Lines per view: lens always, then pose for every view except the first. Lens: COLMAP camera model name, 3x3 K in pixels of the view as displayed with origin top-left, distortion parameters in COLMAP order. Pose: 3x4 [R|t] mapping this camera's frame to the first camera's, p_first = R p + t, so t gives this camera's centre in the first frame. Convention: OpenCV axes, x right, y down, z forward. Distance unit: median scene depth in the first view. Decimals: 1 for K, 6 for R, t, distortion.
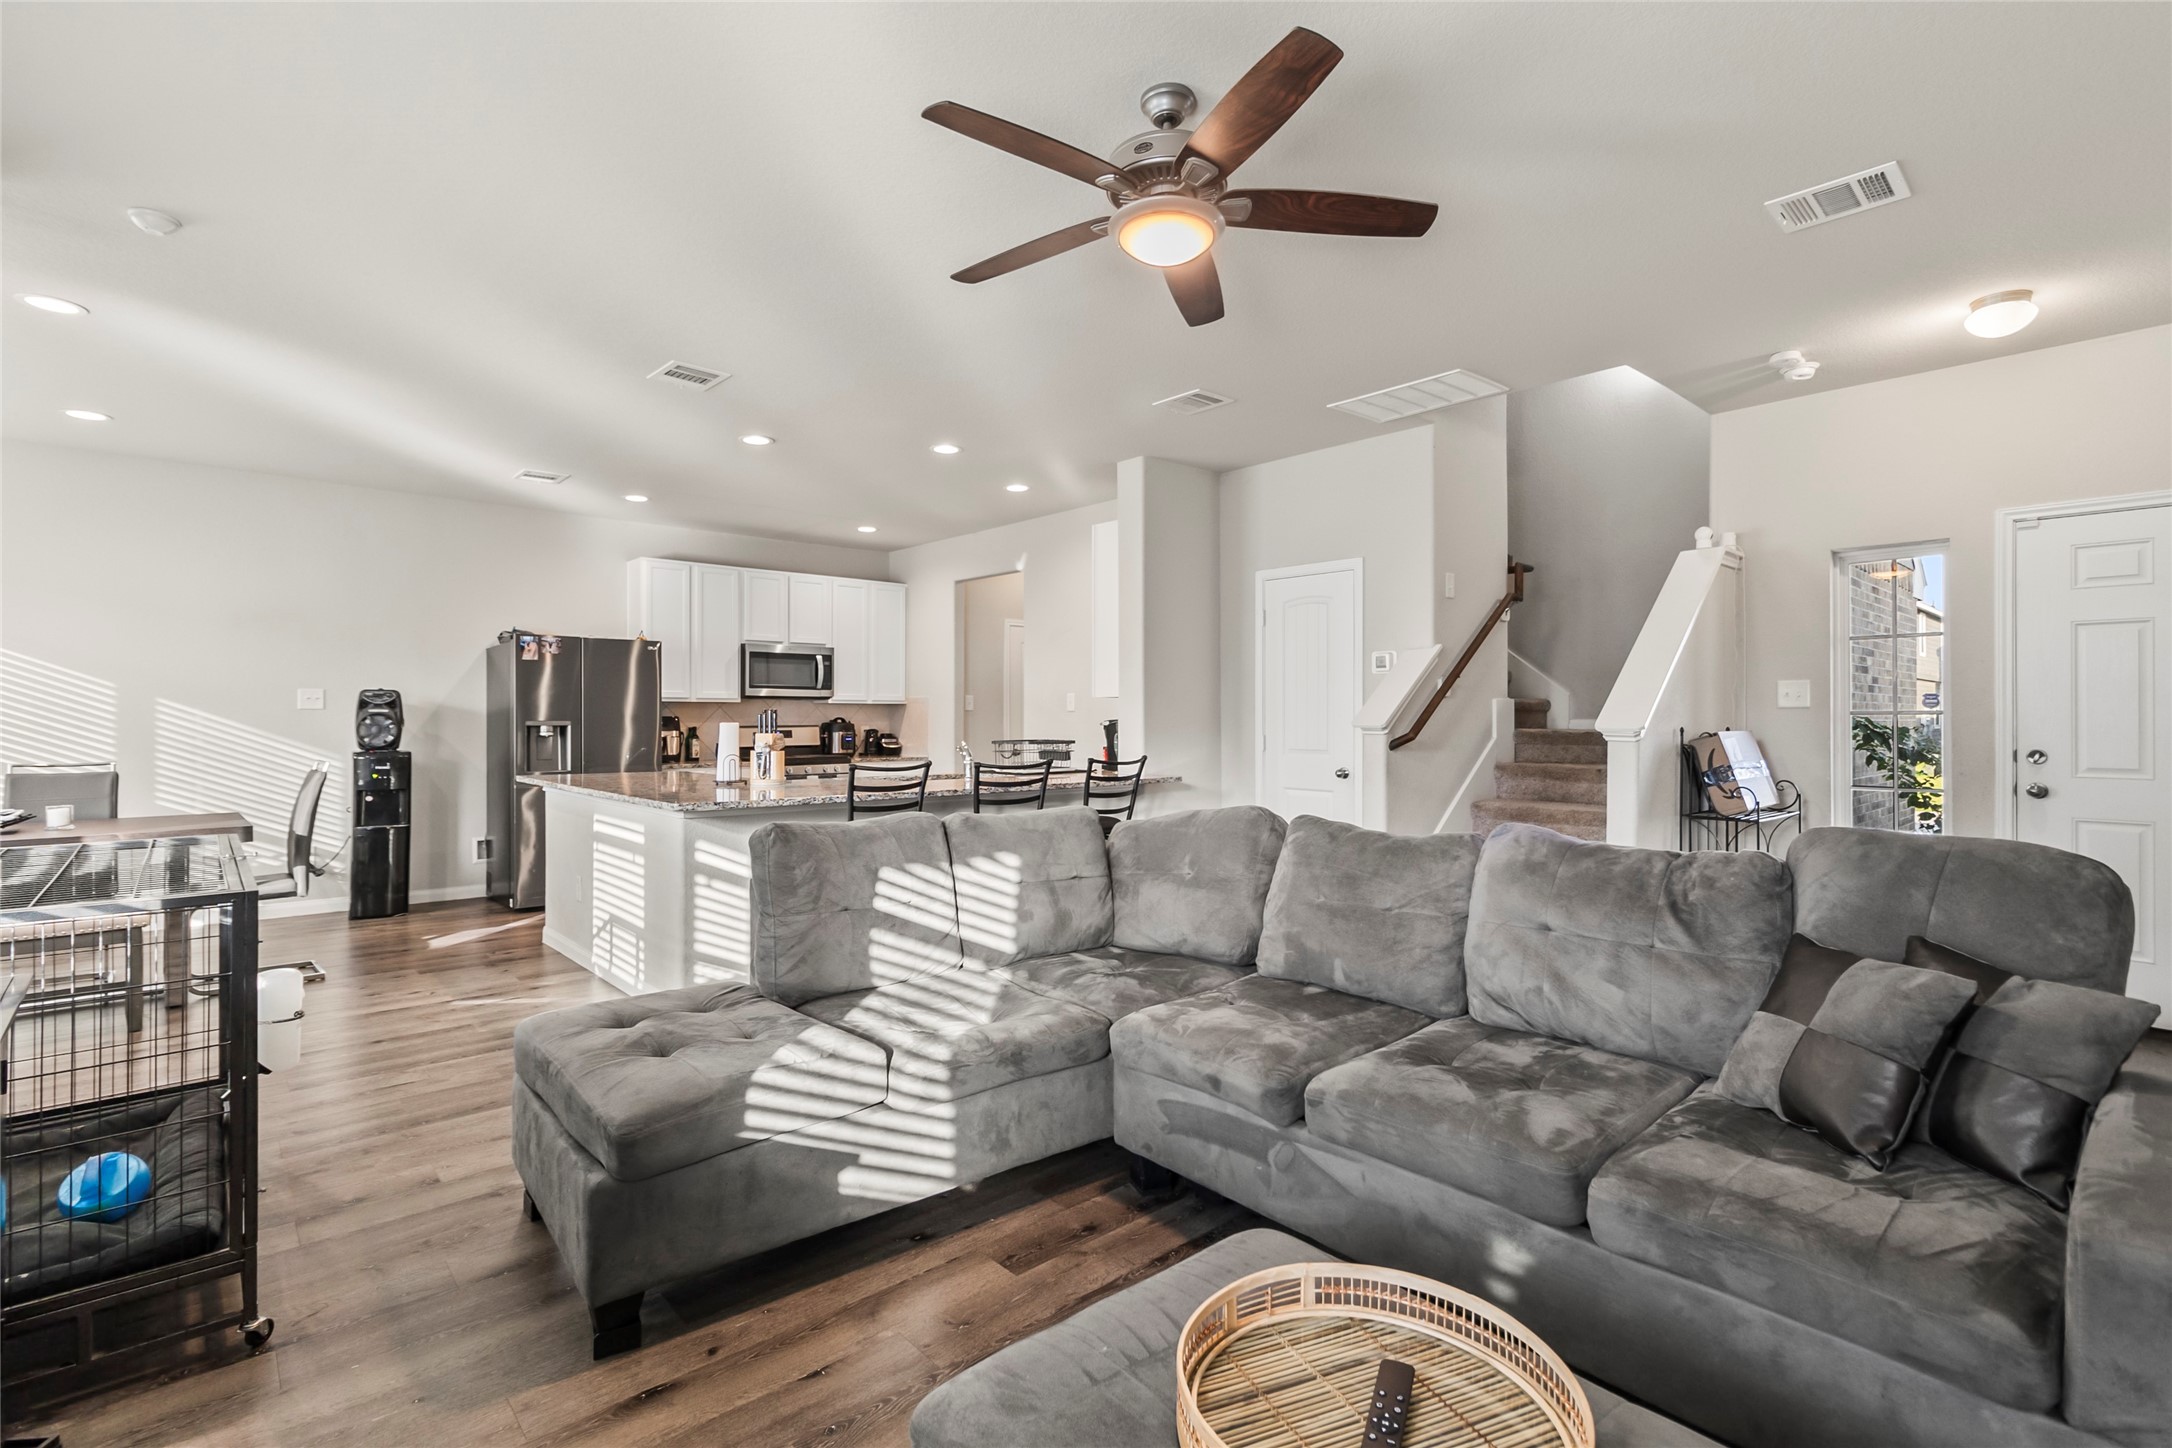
lens RADIAL K [[999.2, 0, 1082.6], [0, 999.2, 713.9], [0, 0, 1]] dist [-0.001760, 0.001272]
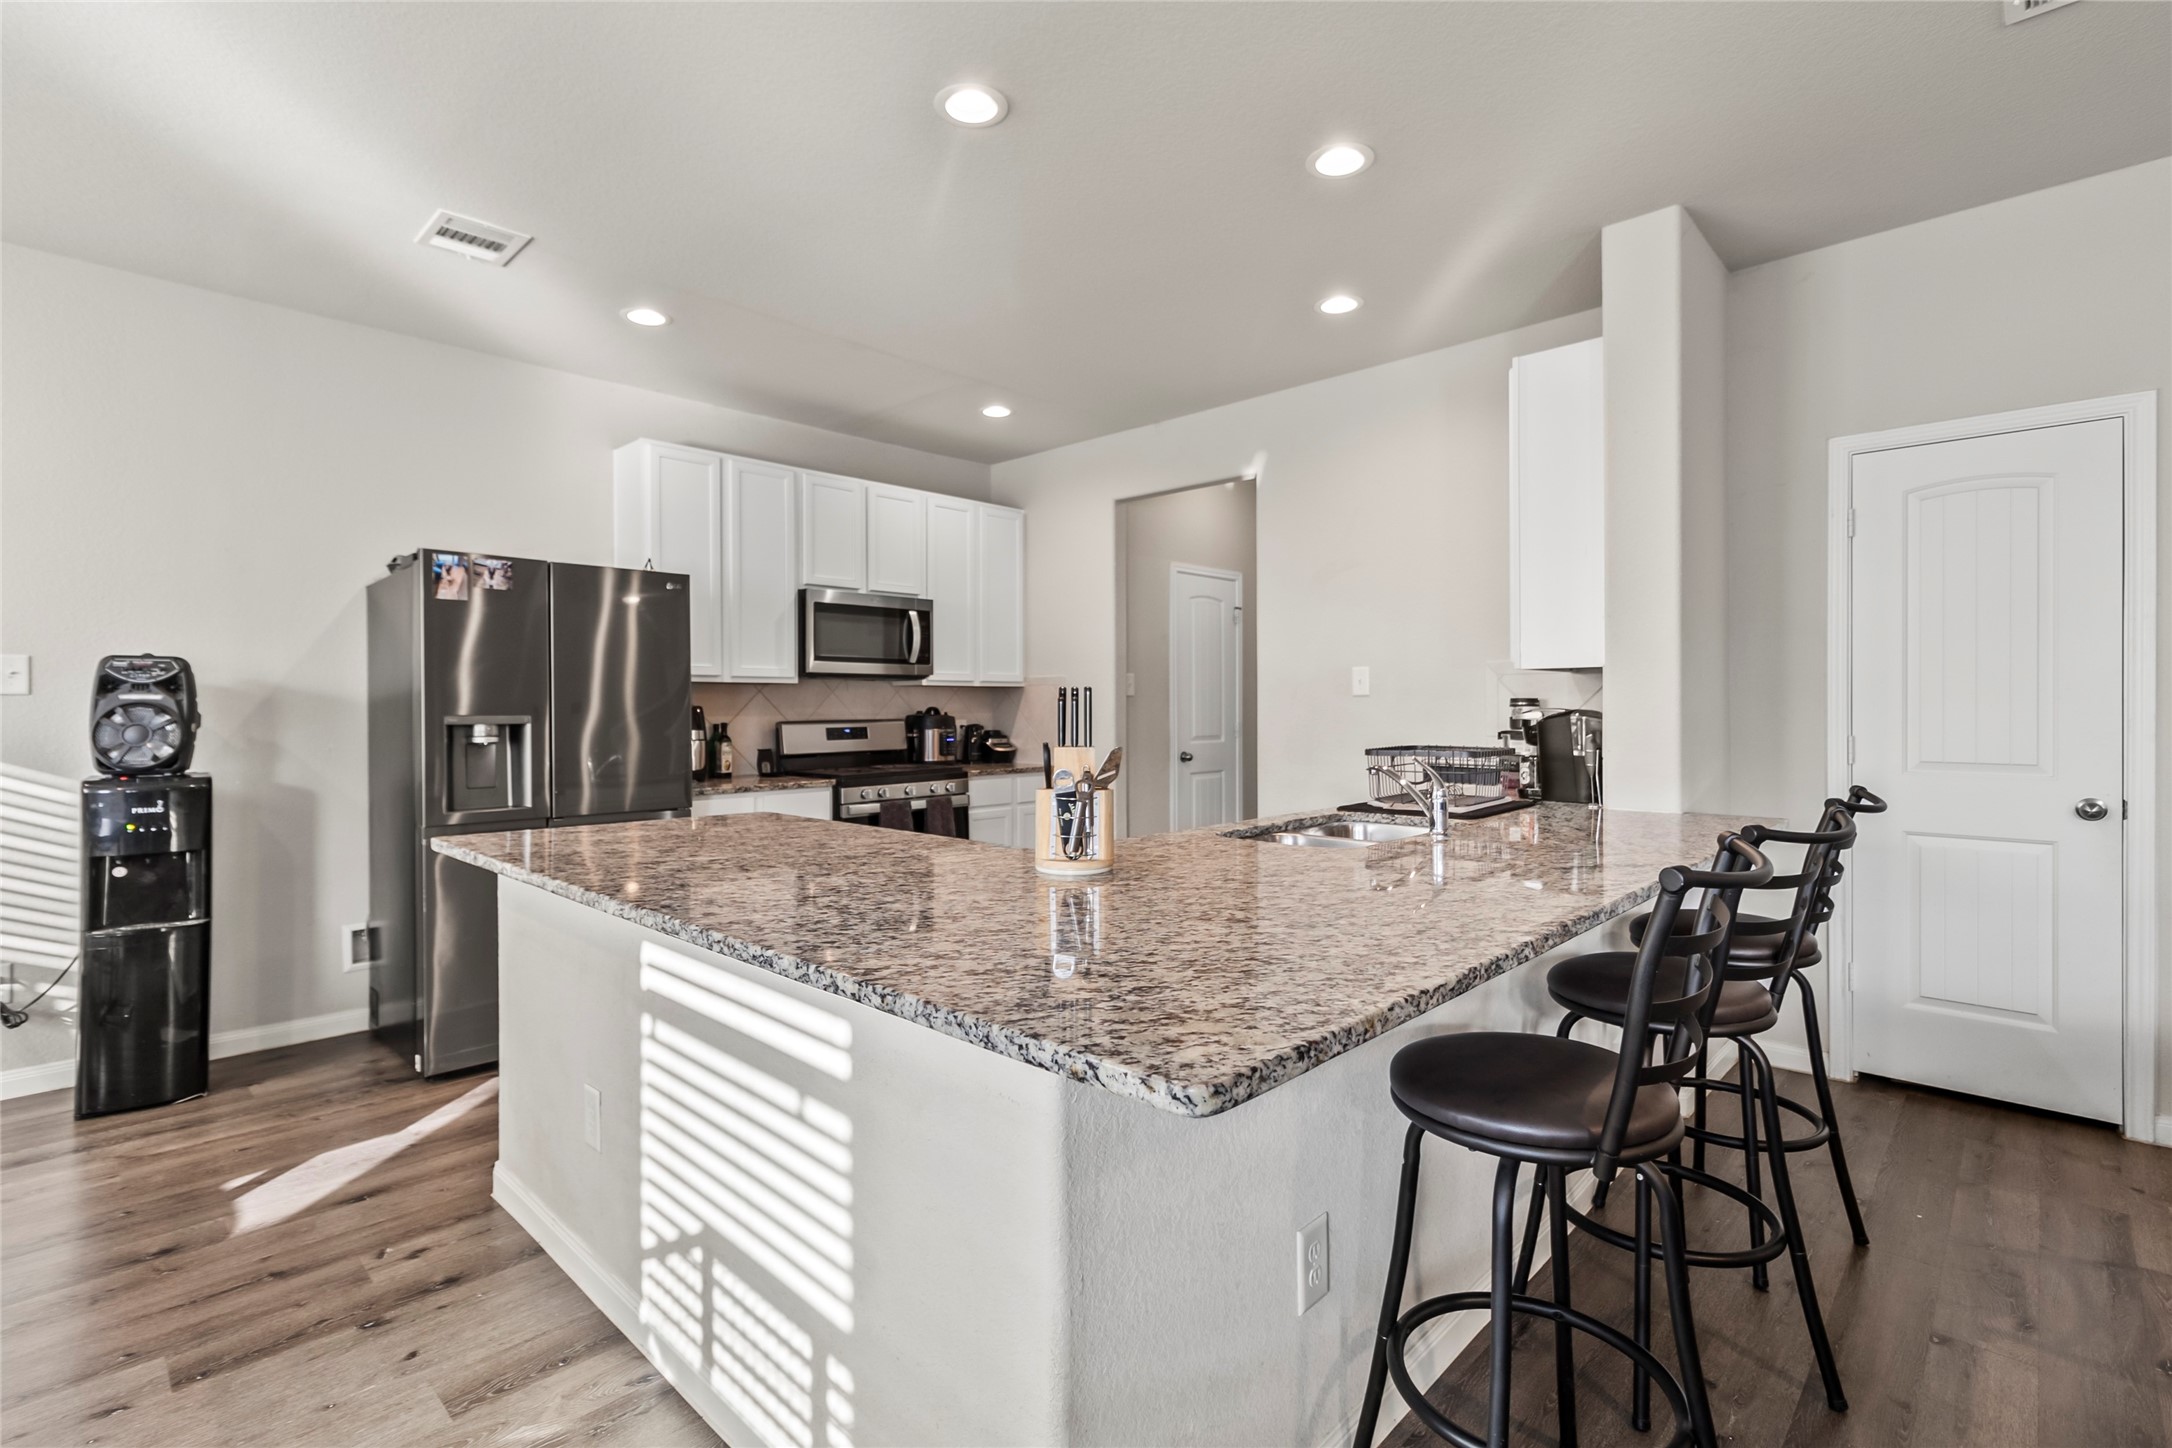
lens RADIAL K [[999.2, 0, 1087.5], [0, 999.2, 709.6], [0, 0, 1]] dist [-0.001760, 0.001272]
pose [[0.996693, -0.003792, 0.081176, -0.243937], [0.003217, 0.999969, 0.007222, 0.001084], [-0.081201, -0.006937, 0.996674, 0.416463]]
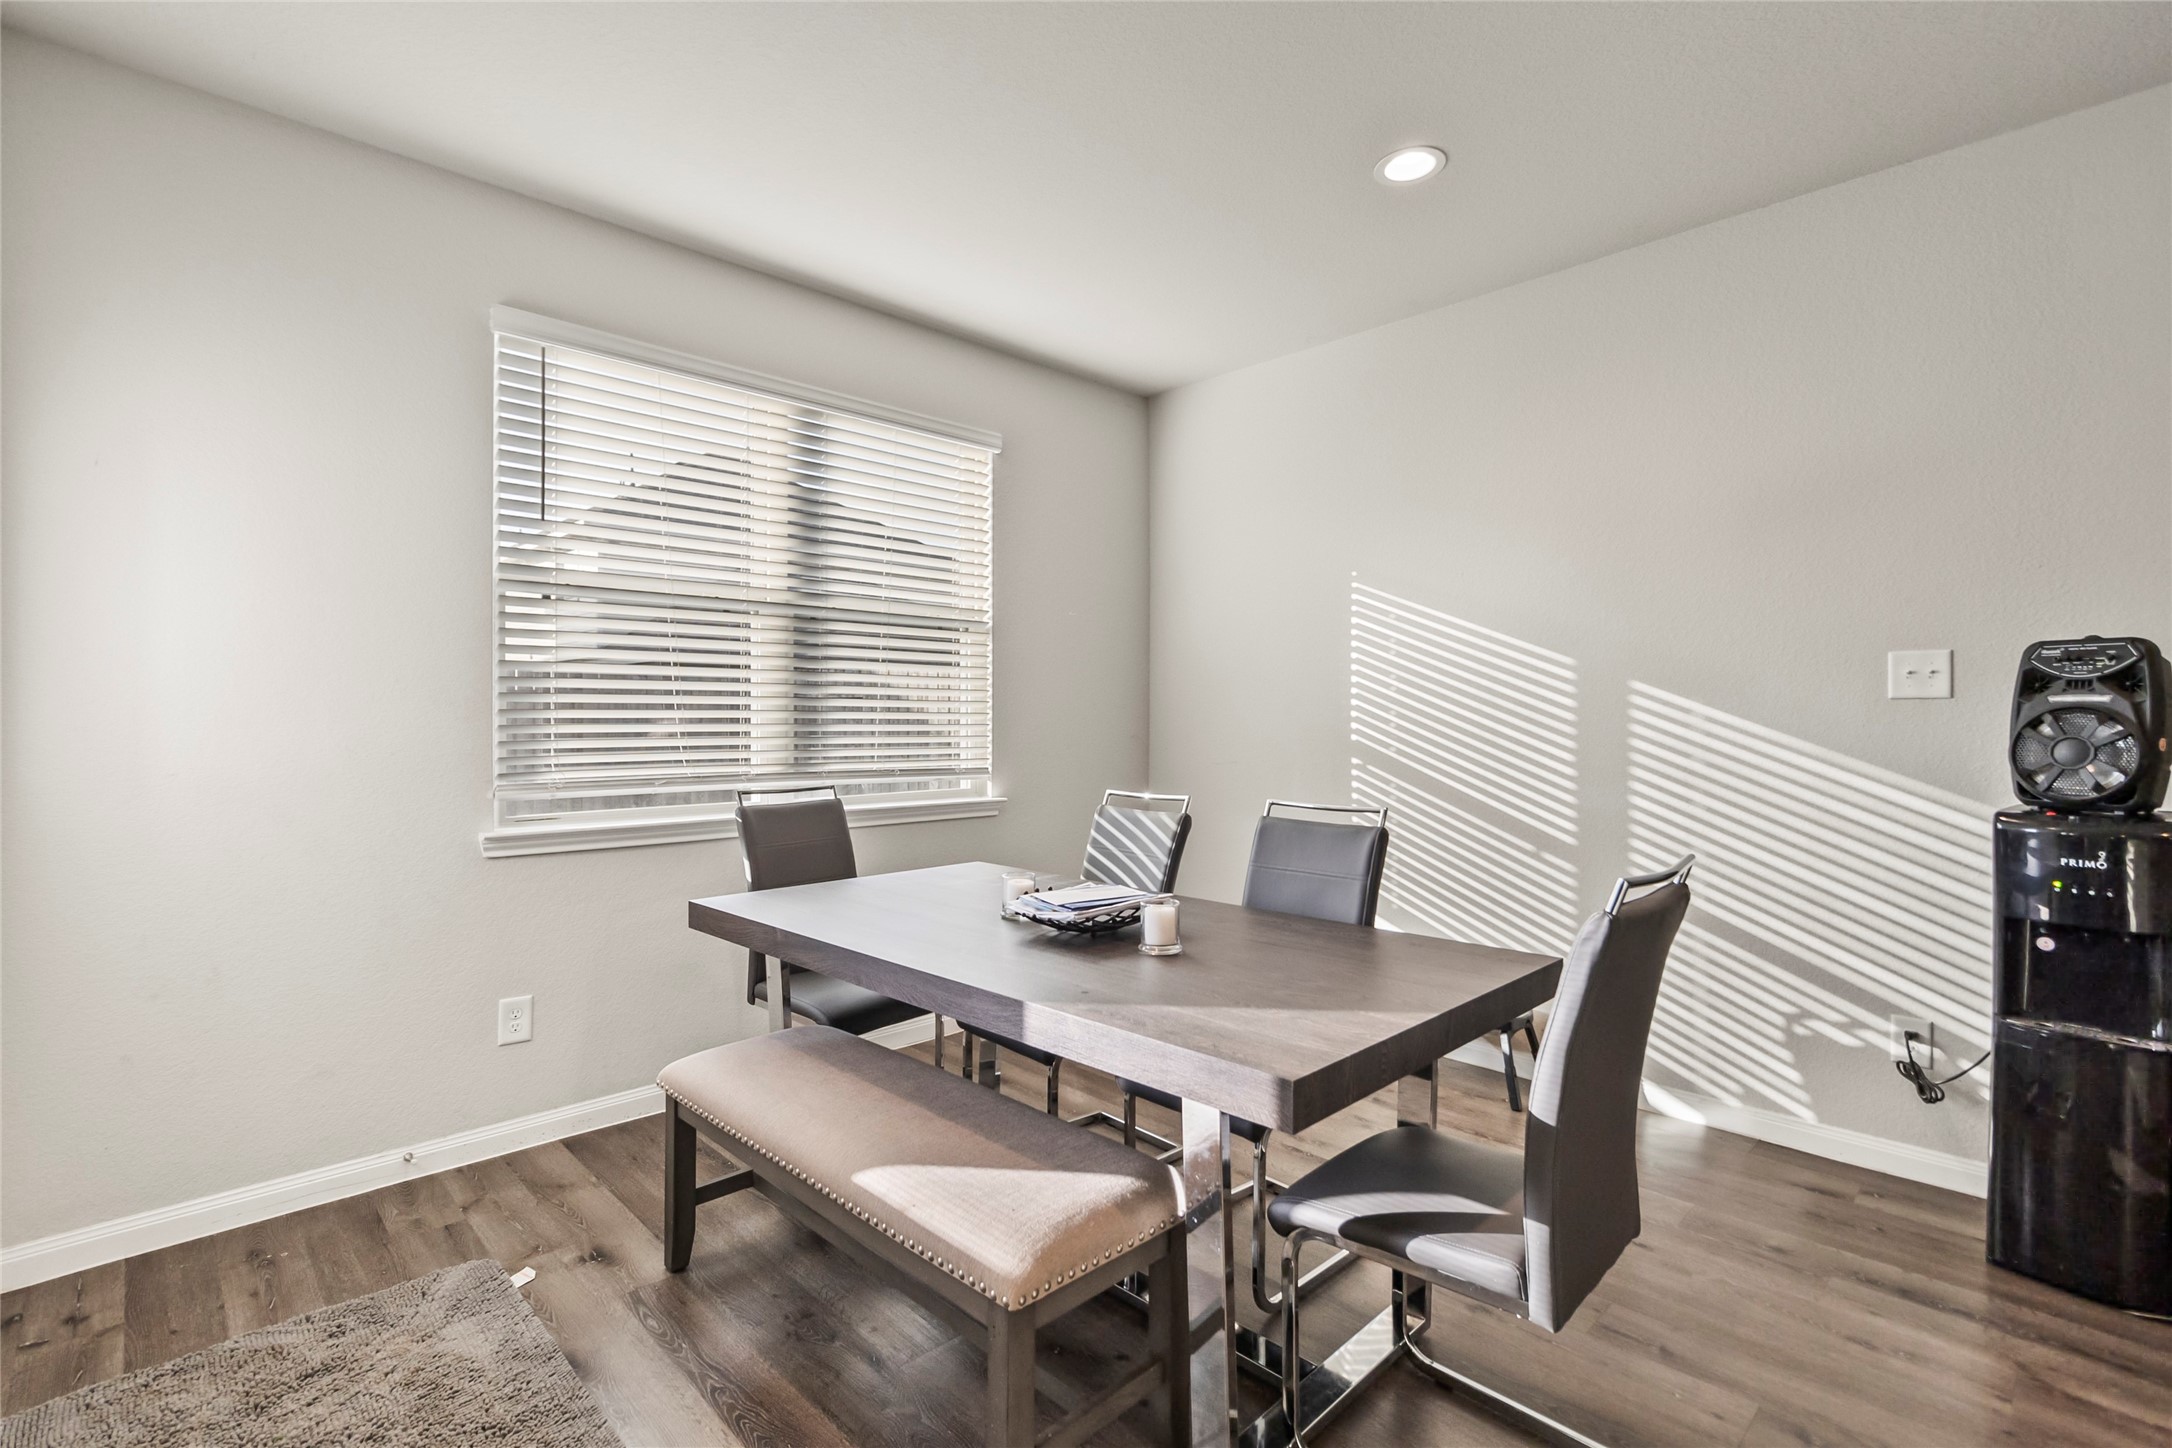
lens RADIAL K [[999.2, 0, 1081.8], [0, 999.2, 709.9], [0, 0, 1]] dist [-0.001760, 0.001272]
pose [[0.038085, -0.007492, -0.999246, -0.334087], [0.001026, 0.999972, -0.007458, 0.002869], [0.999274, -0.000741, 0.038092, 0.580266]]
